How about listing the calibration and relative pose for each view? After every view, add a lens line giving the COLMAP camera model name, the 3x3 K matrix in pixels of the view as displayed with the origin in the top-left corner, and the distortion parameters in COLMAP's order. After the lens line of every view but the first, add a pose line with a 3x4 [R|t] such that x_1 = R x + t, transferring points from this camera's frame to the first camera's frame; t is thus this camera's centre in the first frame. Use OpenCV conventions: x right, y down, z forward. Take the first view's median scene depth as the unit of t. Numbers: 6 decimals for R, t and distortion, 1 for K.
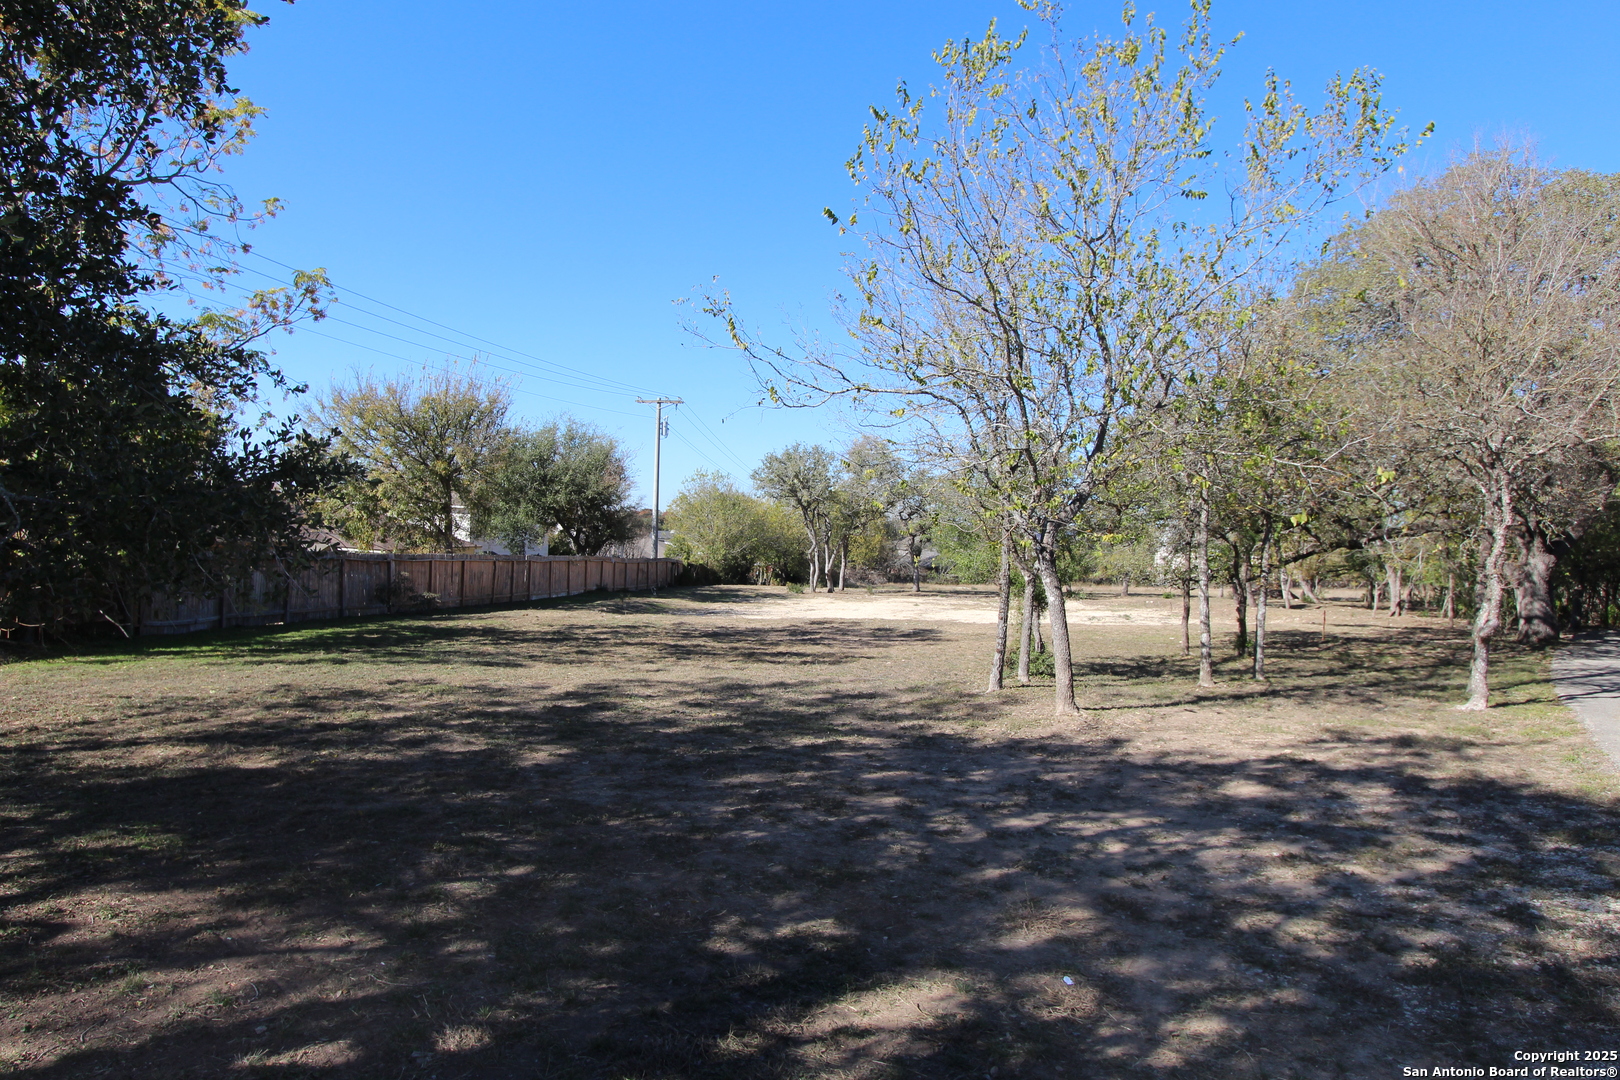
lens RADIAL K [[946.1, 0, 810.0], [0, 946.1, 540.0], [0, 0, 1]] dist [-0.001036, -0.000270]
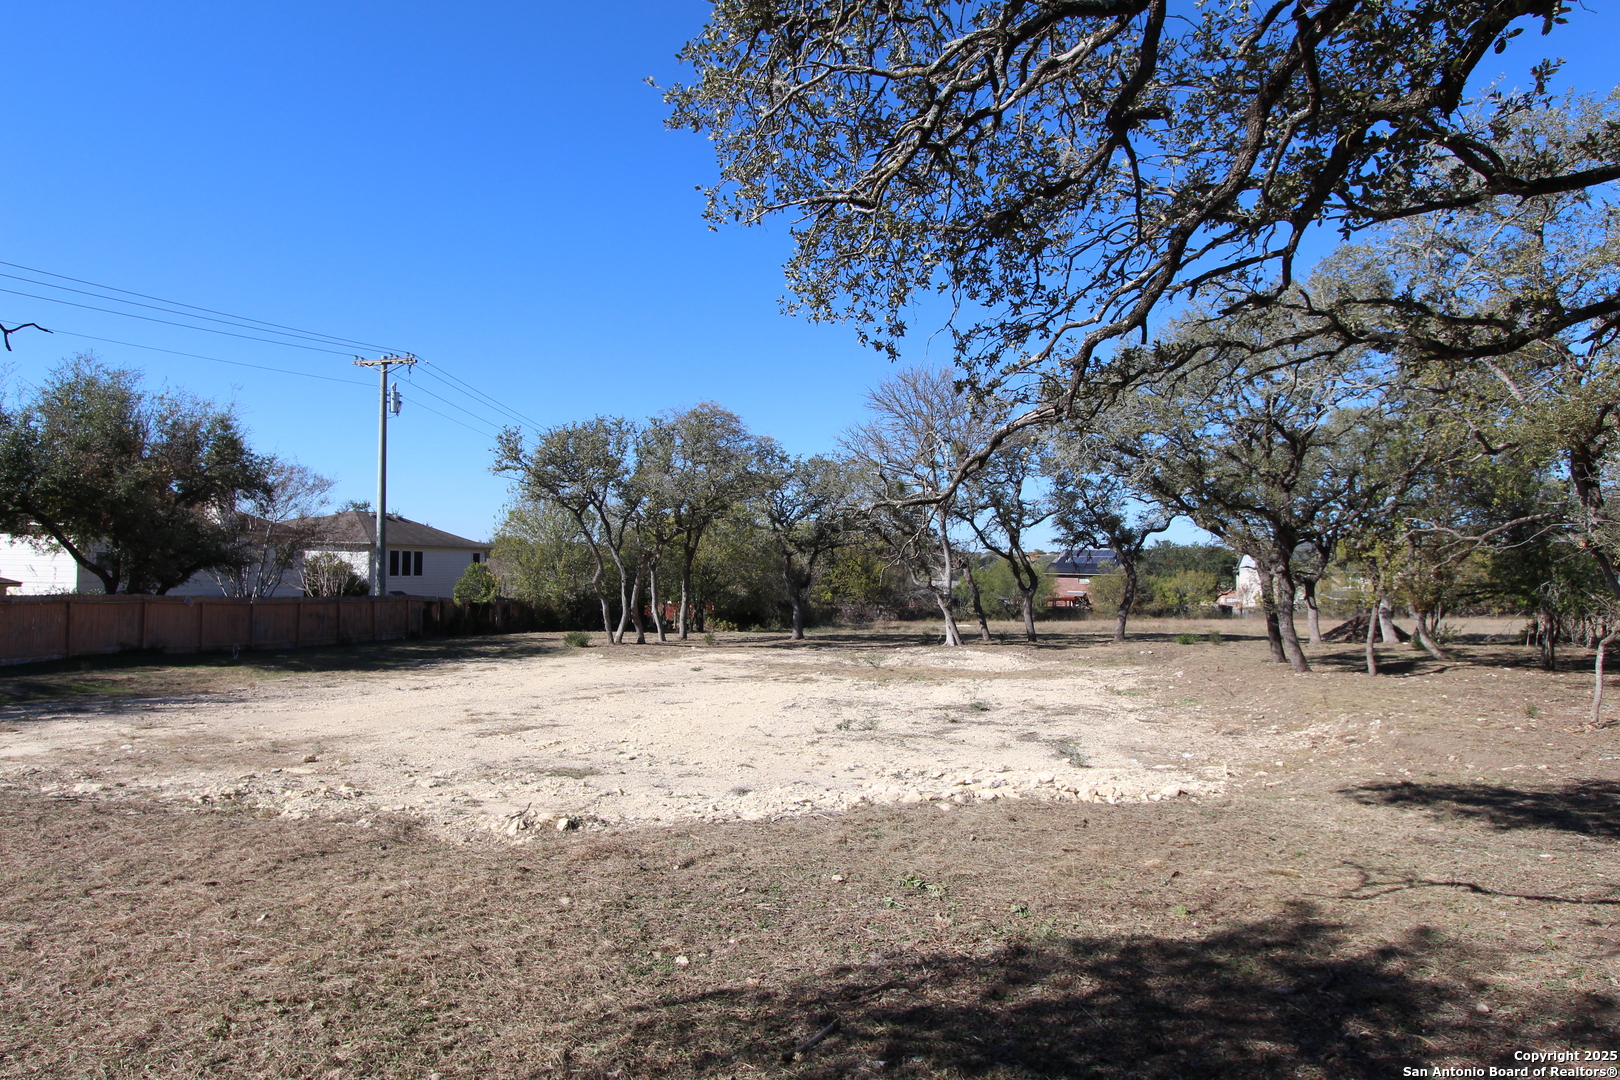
lens RADIAL K [[946.1, 0, 810.0], [0, 946.1, 540.0], [0, 0, 1]] dist [-0.001036, -0.000270]
pose [[0.994674, -0.025764, -0.099795, 0.204849], [0.022102, 0.999047, -0.037628, 0.011835], [0.100669, 0.035222, 0.994296, 0.370523]]
